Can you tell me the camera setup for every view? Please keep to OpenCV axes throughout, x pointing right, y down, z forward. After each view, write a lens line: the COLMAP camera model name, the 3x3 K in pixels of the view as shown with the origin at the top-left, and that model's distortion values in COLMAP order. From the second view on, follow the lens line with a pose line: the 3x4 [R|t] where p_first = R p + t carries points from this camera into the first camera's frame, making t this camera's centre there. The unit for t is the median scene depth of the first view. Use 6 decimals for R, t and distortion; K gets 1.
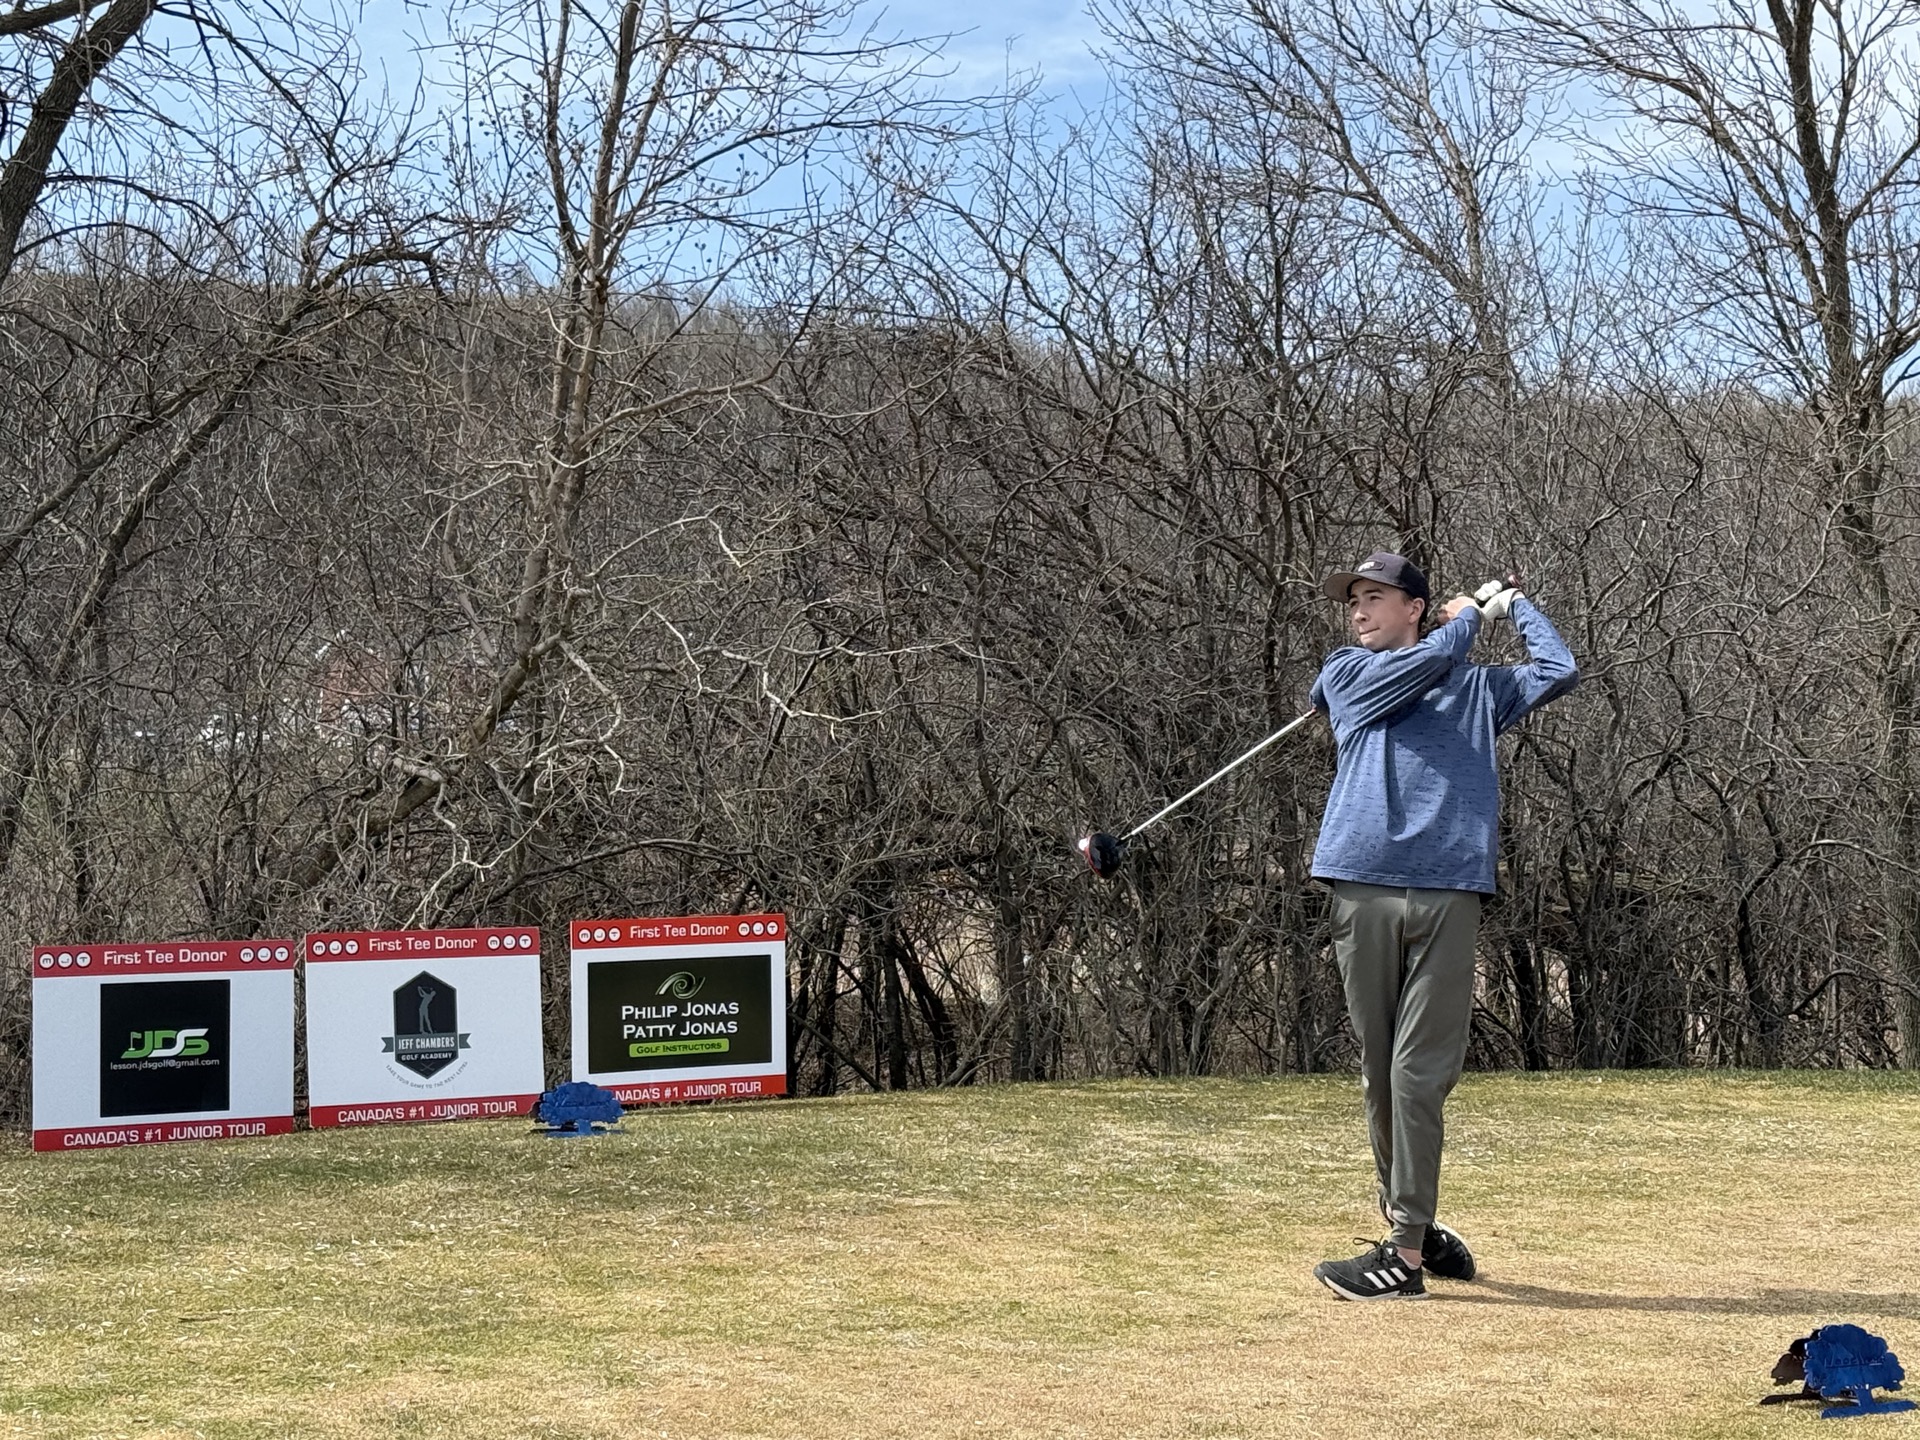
lens RADIAL K [[3605.4, 0, 960.0], [0, 3605.4, 720.0], [0, 0, 1]] dist [0.102370, 0.235070]
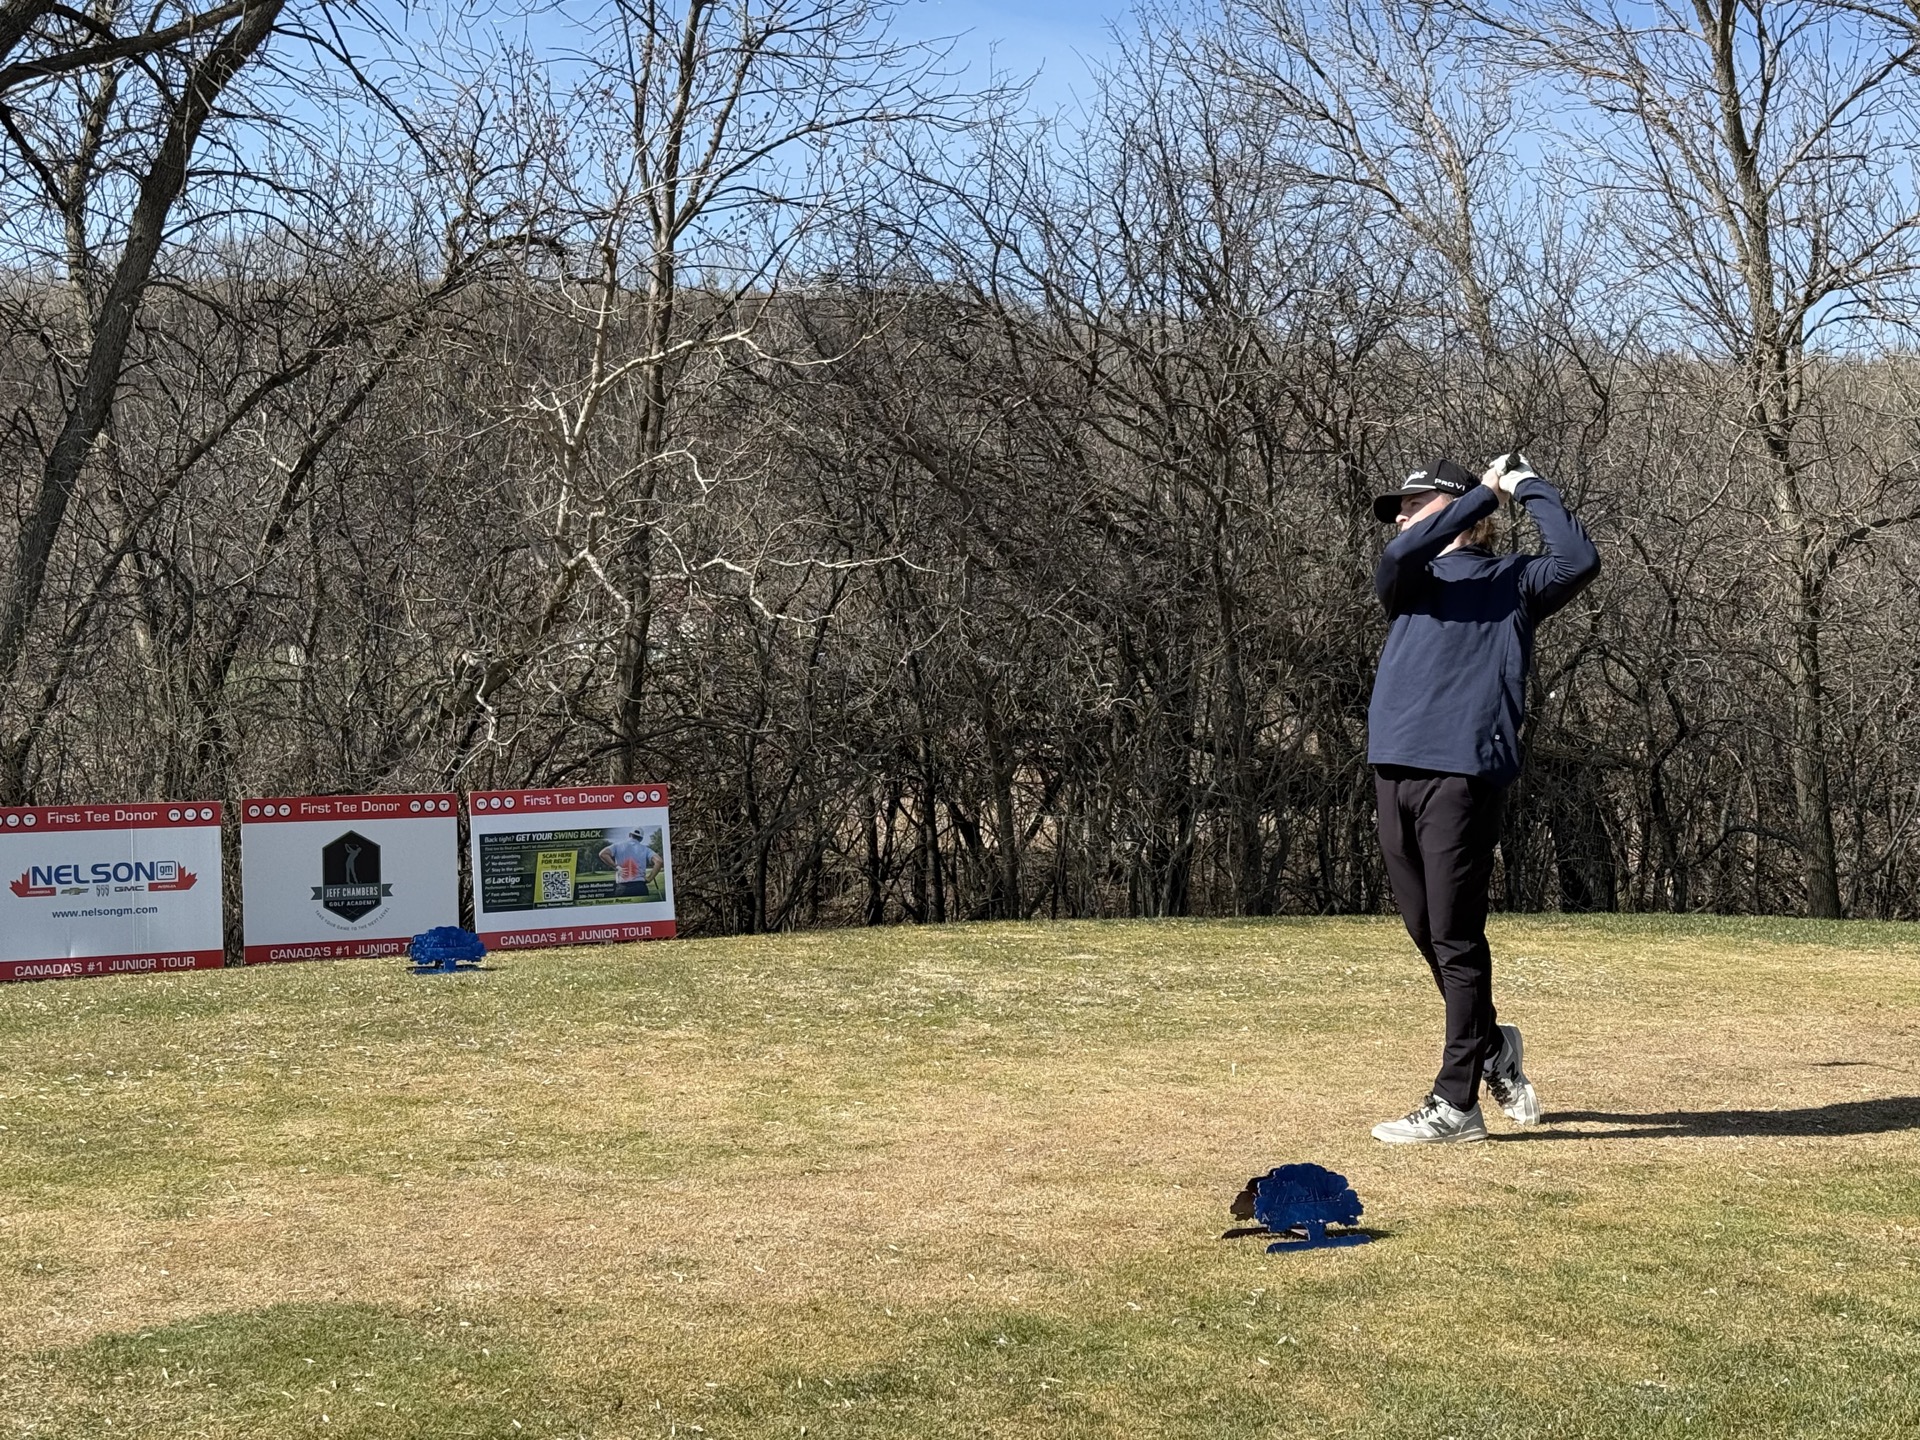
lens RADIAL K [[2834.3, 0, 960.0], [0, 2834.3, 720.0], [0, 0, 1]] dist [0.156004, -0.088279]
pose [[0.996682, -0.002075, -0.081364, 0.120396], [0.004664, 0.999489, 0.031635, 0.005132], [0.081257, -0.031909, 0.996182, 0.093391]]
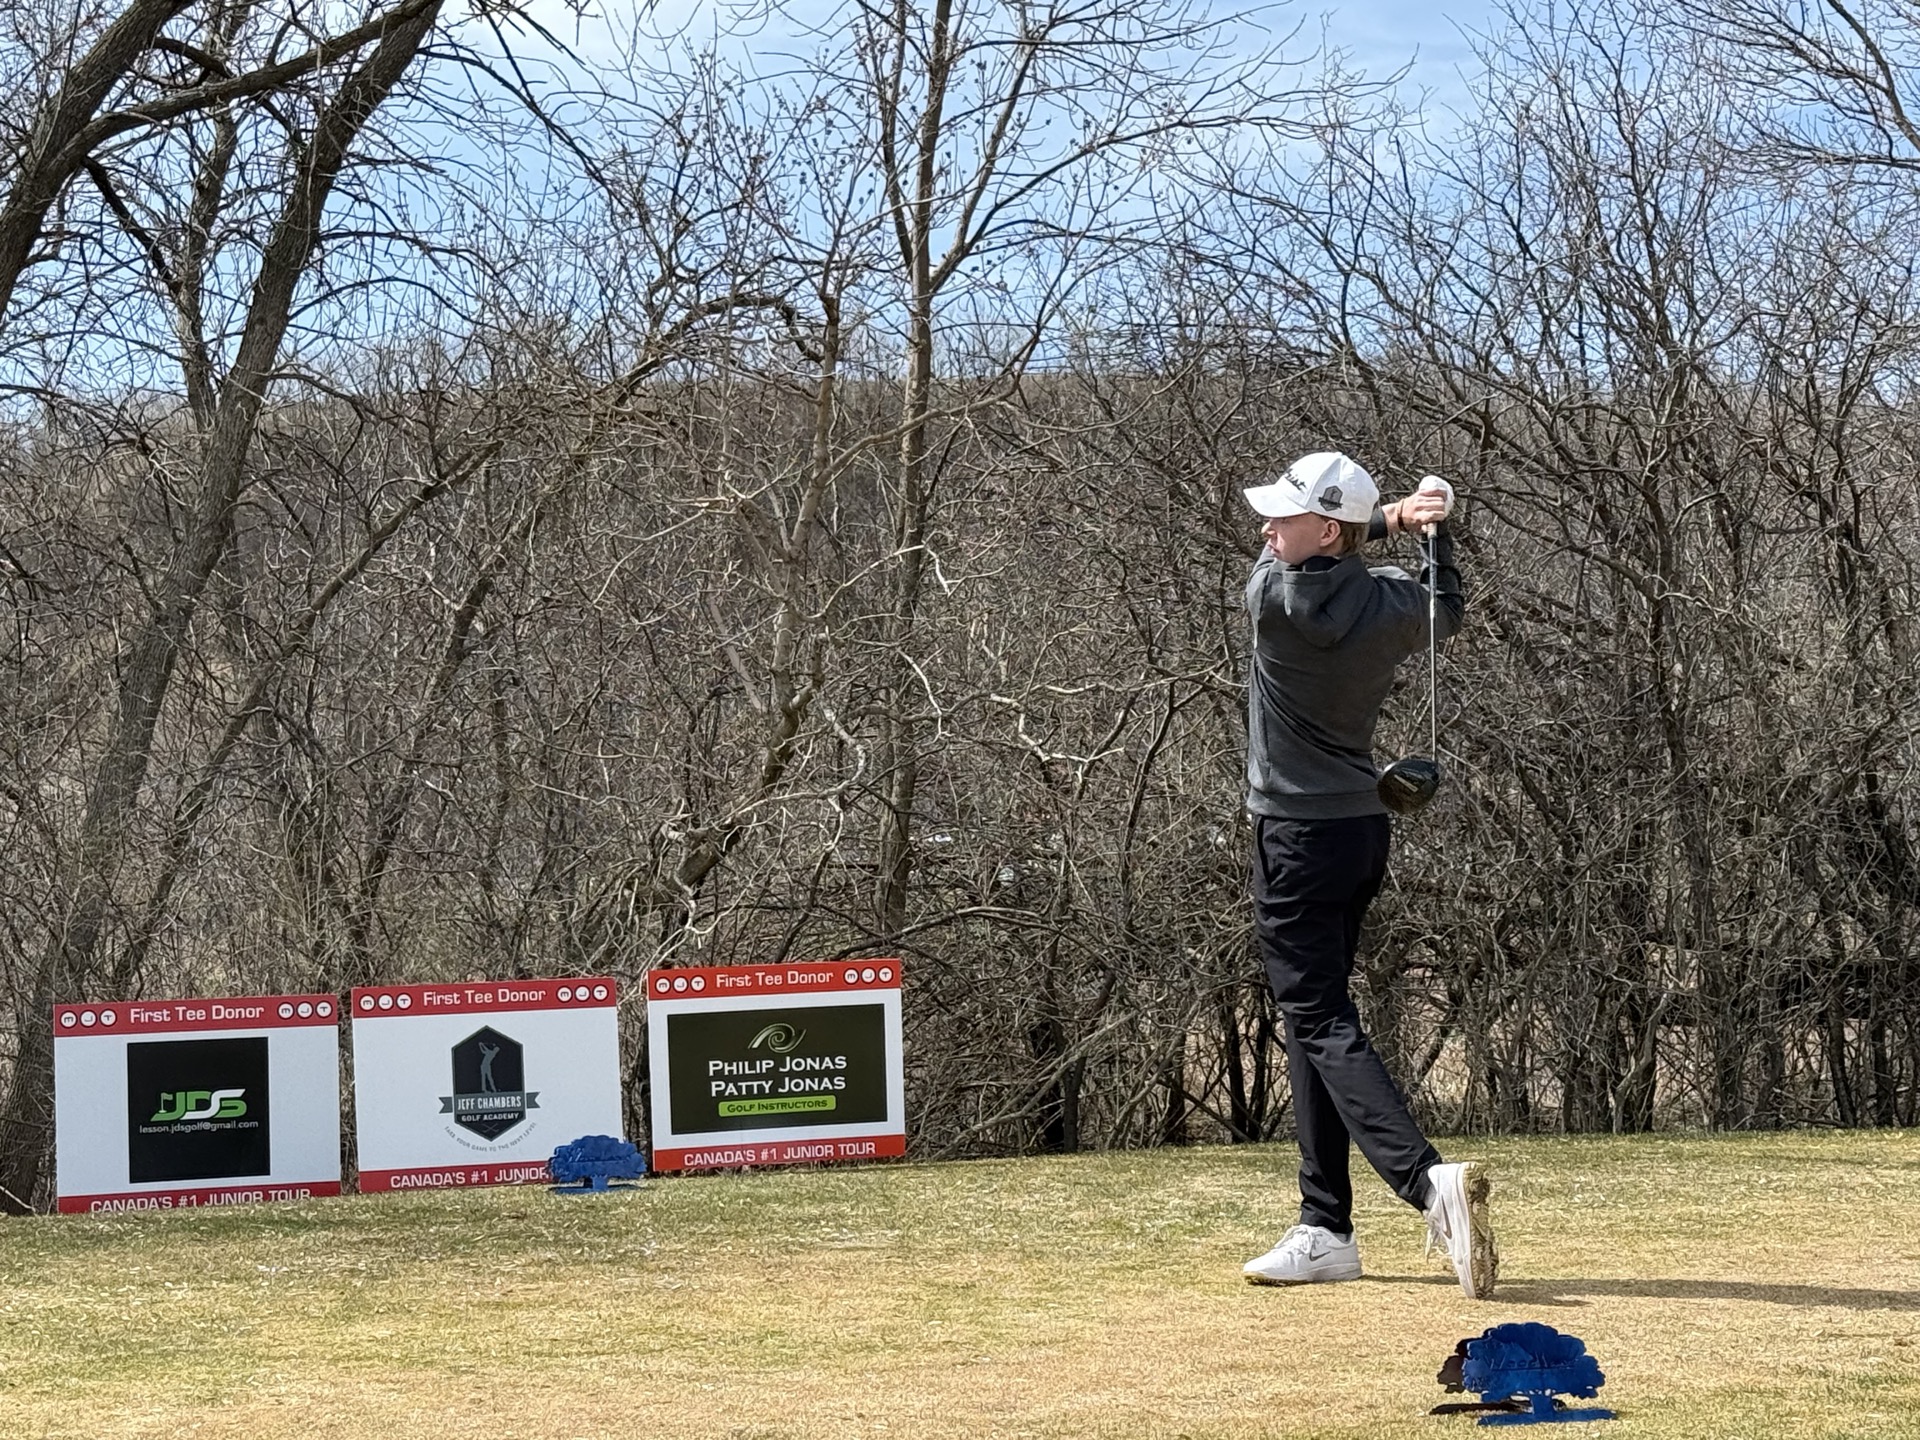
lens RADIAL K [[3957.2, 0, 937.1], [0, 3957.2, 712.7], [0, 0, 1]] dist [0.178093, -0.352405]
pose [[0.977978, -0.039784, -0.204882, 0.174945], [0.033349, 0.998839, -0.034765, 0.027216], [0.206027, 0.027167, 0.978169, 0.015154]]
